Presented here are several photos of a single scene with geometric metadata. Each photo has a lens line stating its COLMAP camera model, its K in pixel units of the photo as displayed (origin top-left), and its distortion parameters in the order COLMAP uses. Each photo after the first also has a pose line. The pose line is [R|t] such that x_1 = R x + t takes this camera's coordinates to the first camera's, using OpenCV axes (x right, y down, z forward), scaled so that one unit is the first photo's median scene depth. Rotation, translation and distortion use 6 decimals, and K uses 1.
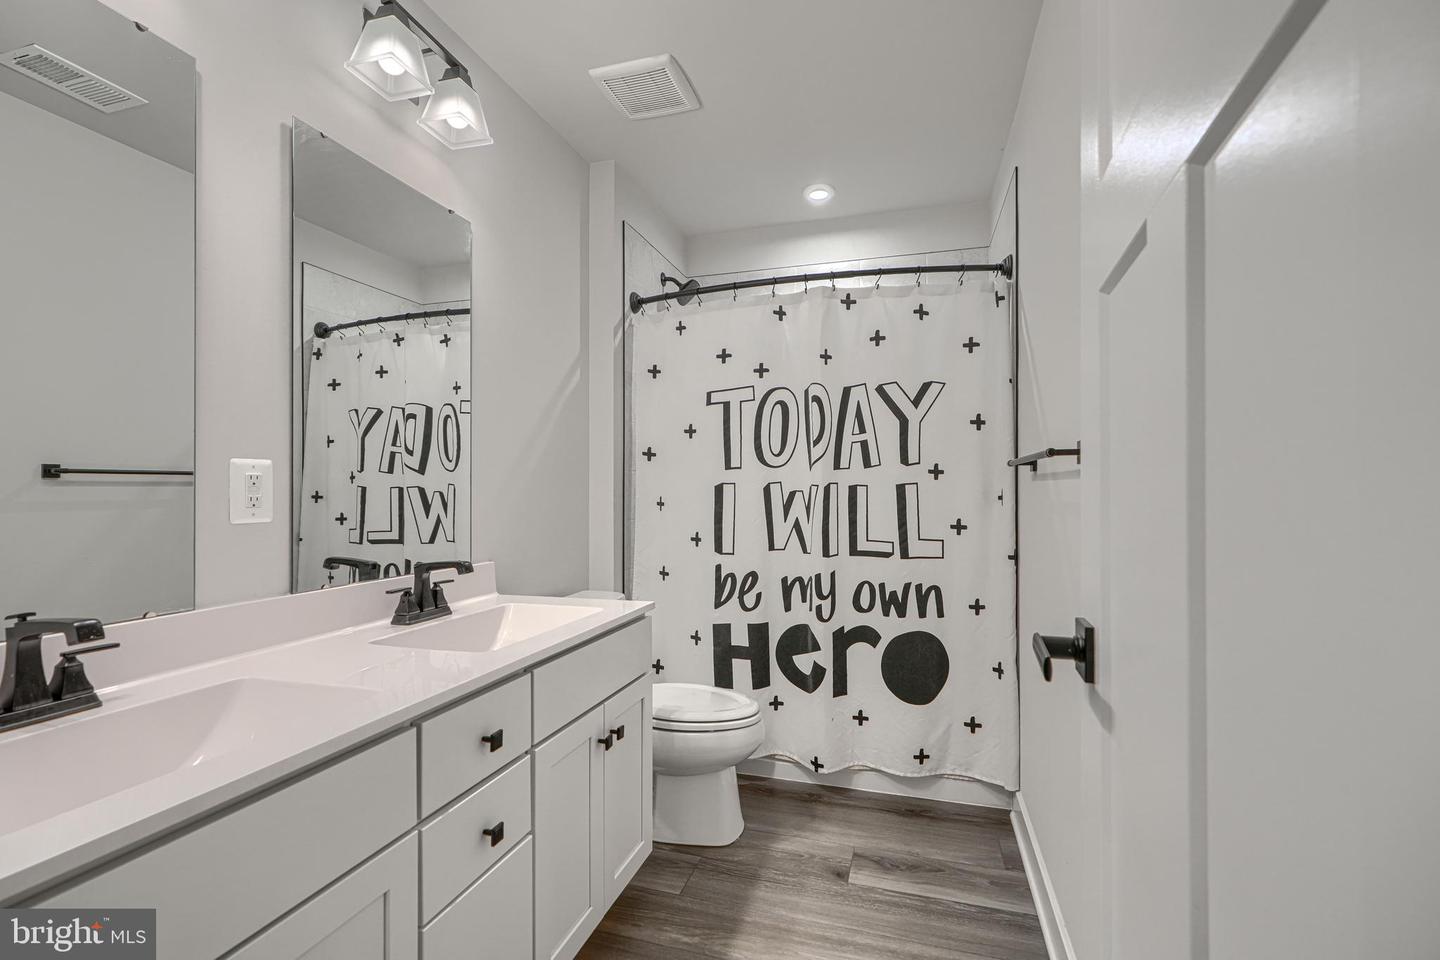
lens RADIAL K [[655.7, 0, 707.8], [0, 655.7, 483.2], [0, 0, 1]] dist [0.001343, -0.000972]
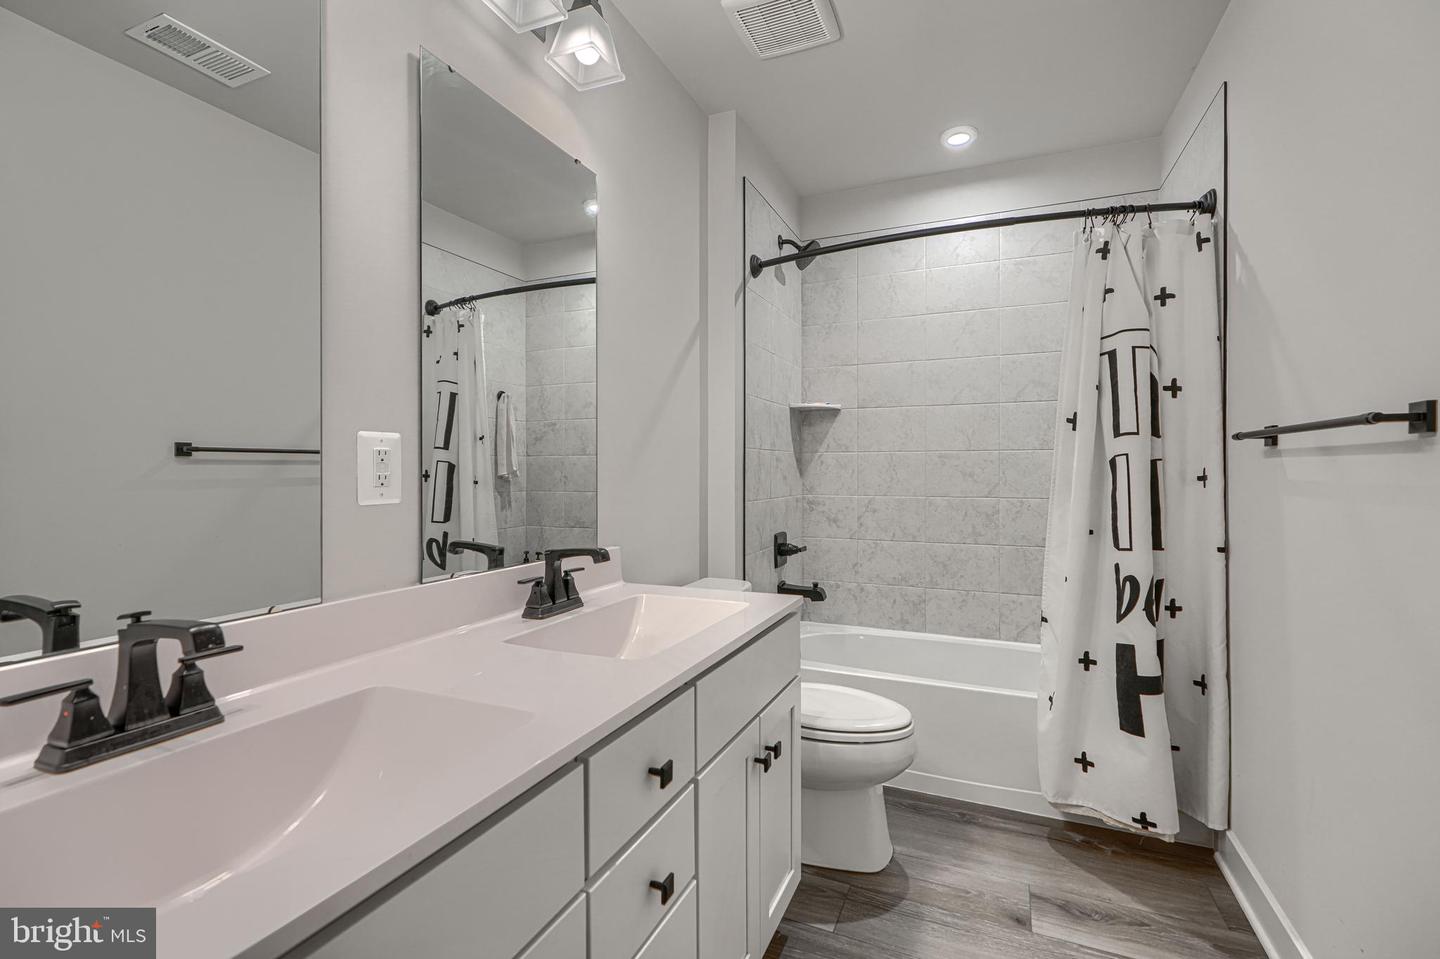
lens RADIAL K [[655.7, 0, 712.3], [0, 655.7, 468.1], [0, 0, 1]] dist [0.001343, -0.000972]
pose [[0.993418, 0.000627, -0.114545, -0.097633], [0.000171, 0.999976, 0.006958, 0.003930], [0.114546, -0.006932, 0.993394, 0.113177]]
